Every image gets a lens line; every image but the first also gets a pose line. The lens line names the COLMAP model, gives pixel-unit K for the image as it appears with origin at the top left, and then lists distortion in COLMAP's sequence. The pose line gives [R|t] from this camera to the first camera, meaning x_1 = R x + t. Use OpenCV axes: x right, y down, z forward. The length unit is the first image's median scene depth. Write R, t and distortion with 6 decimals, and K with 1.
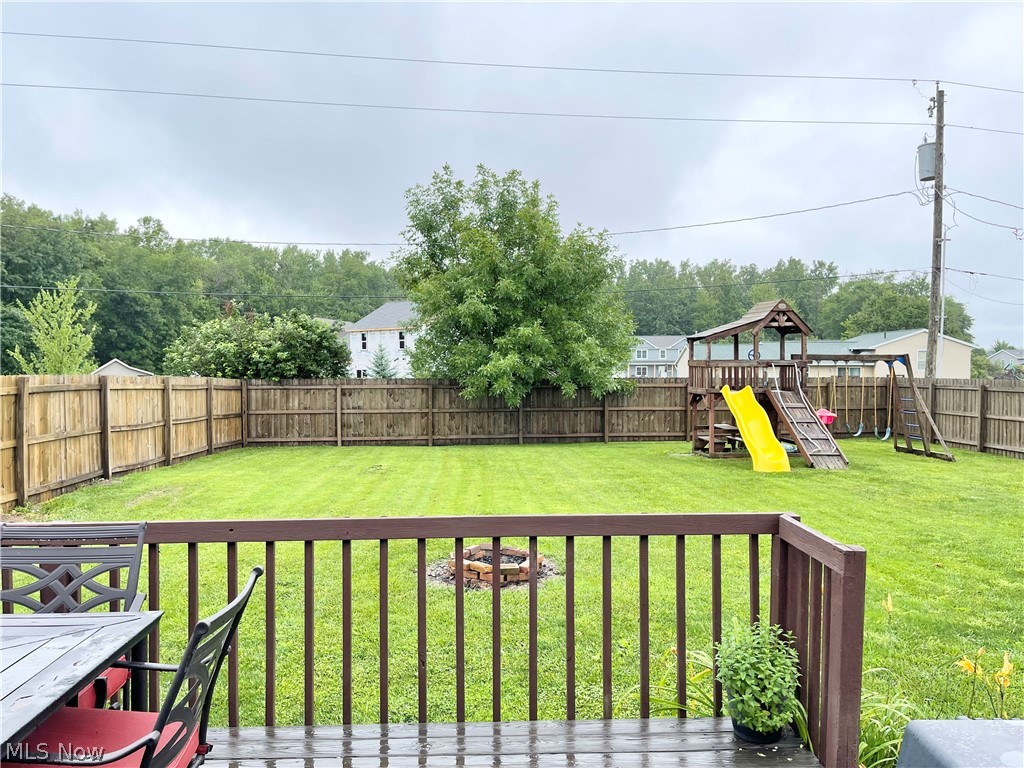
lens RADIAL K [[773.6, 0, 511.7], [0, 773.6, 383.3], [0, 0, 1]] dist [0.011120, -0.002449]
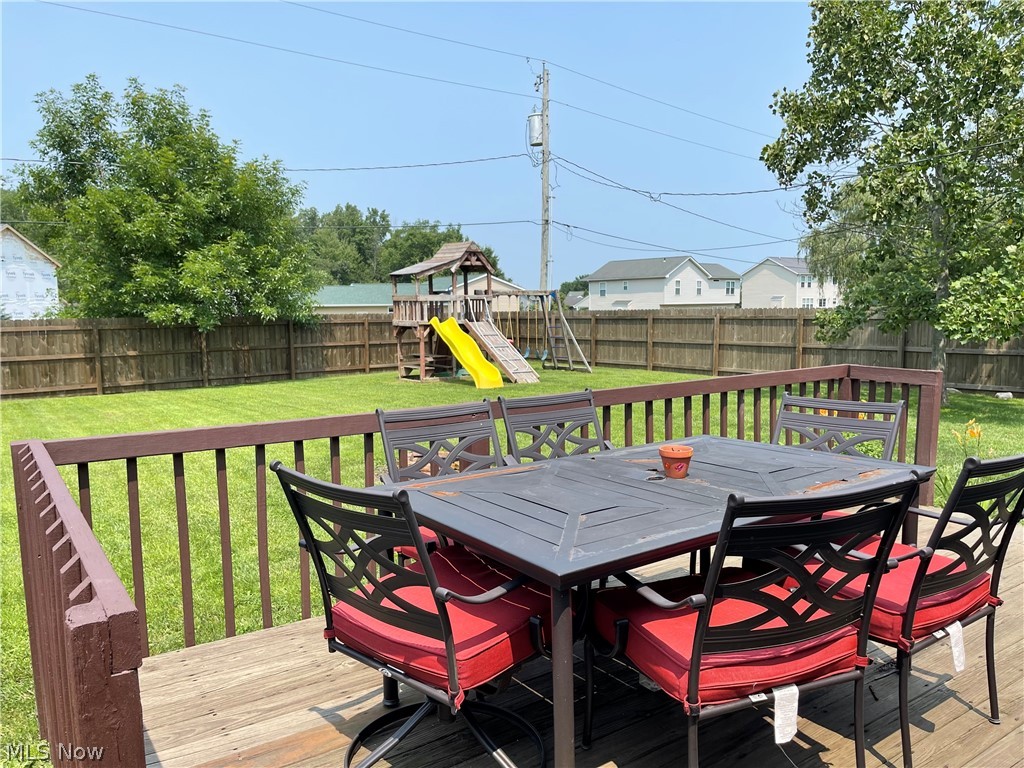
lens RADIAL K [[773.6, 0, 513.1], [0, 773.6, 387.7], [0, 0, 1]] dist [0.011120, -0.002449]
pose [[0.839759, -0.066392, 0.538885, -0.181370], [0.024795, 0.996150, 0.084089, 0.009533], [-0.542393, -0.057253, 0.838172, -0.000841]]
